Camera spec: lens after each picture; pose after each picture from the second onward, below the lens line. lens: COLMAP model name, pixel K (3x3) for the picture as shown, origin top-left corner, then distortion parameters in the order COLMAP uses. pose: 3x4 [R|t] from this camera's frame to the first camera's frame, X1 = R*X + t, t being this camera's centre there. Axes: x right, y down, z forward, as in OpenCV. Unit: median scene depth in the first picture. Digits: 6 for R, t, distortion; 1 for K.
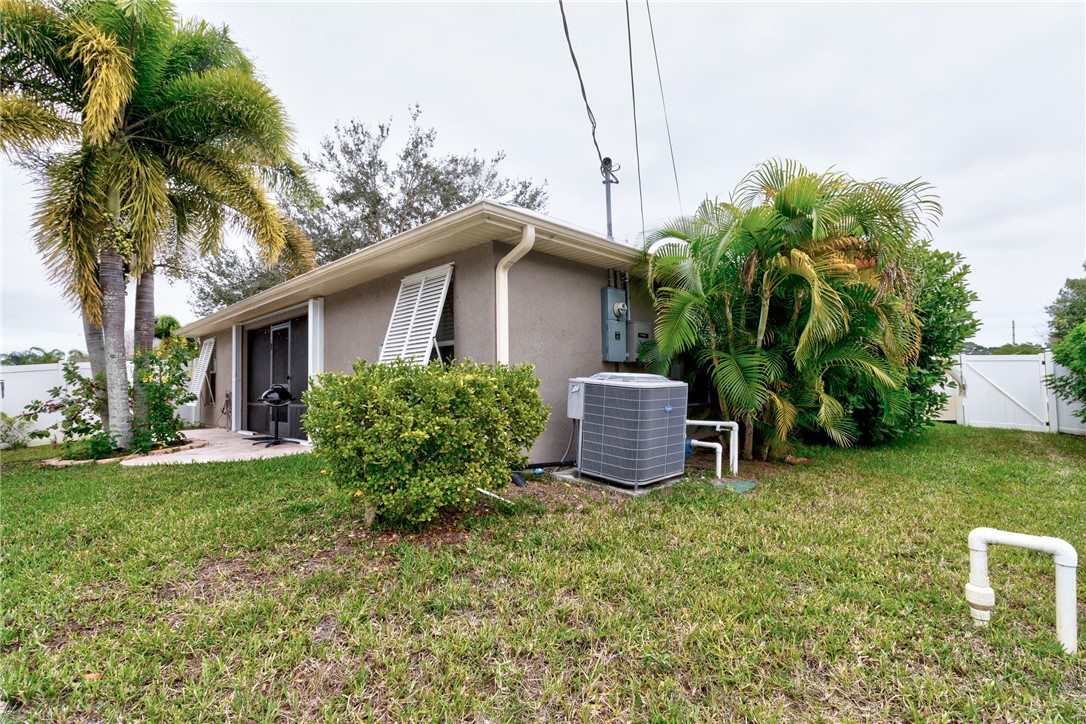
lens RADIAL K [[520.8, 0, 567.4], [0, 520.8, 370.8], [0, 0, 1]] dist [-0.002830, 0.002479]
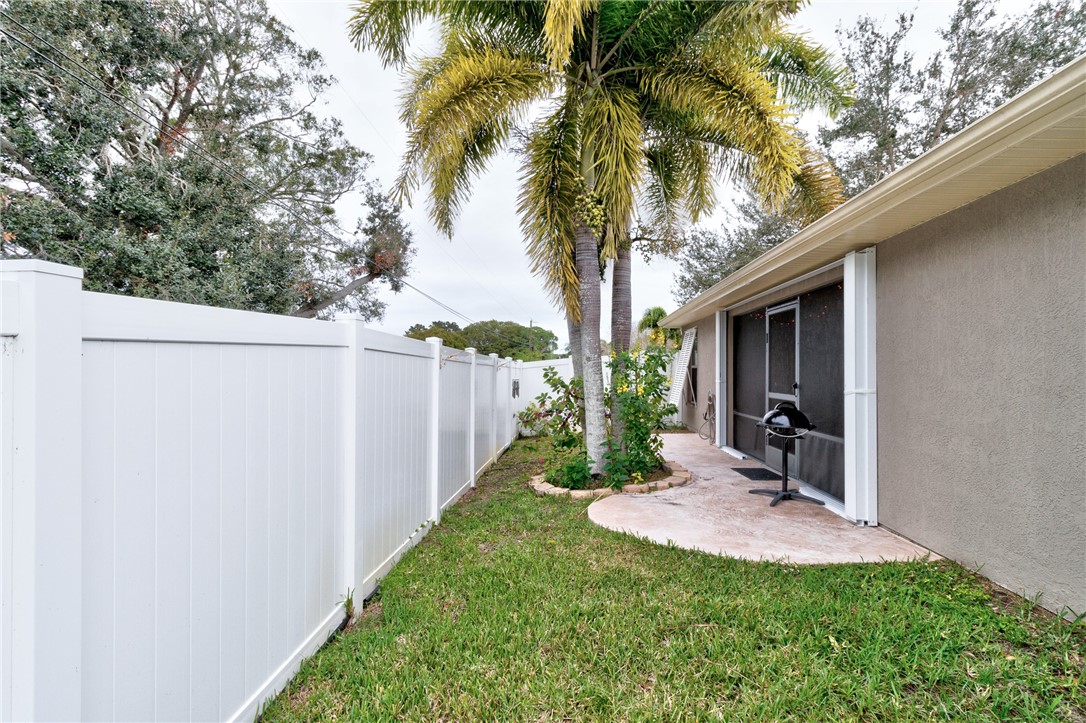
lens RADIAL K [[520.8, 0, 543.3], [0, 520.8, 357.4], [0, 0, 1]] dist [-0.002830, 0.002479]
pose [[0.639599, 0.000765, -0.768708, -0.270403], [0.006590, 0.999957, 0.006478, -0.032279], [0.768680, -0.009209, 0.639567, 0.389290]]
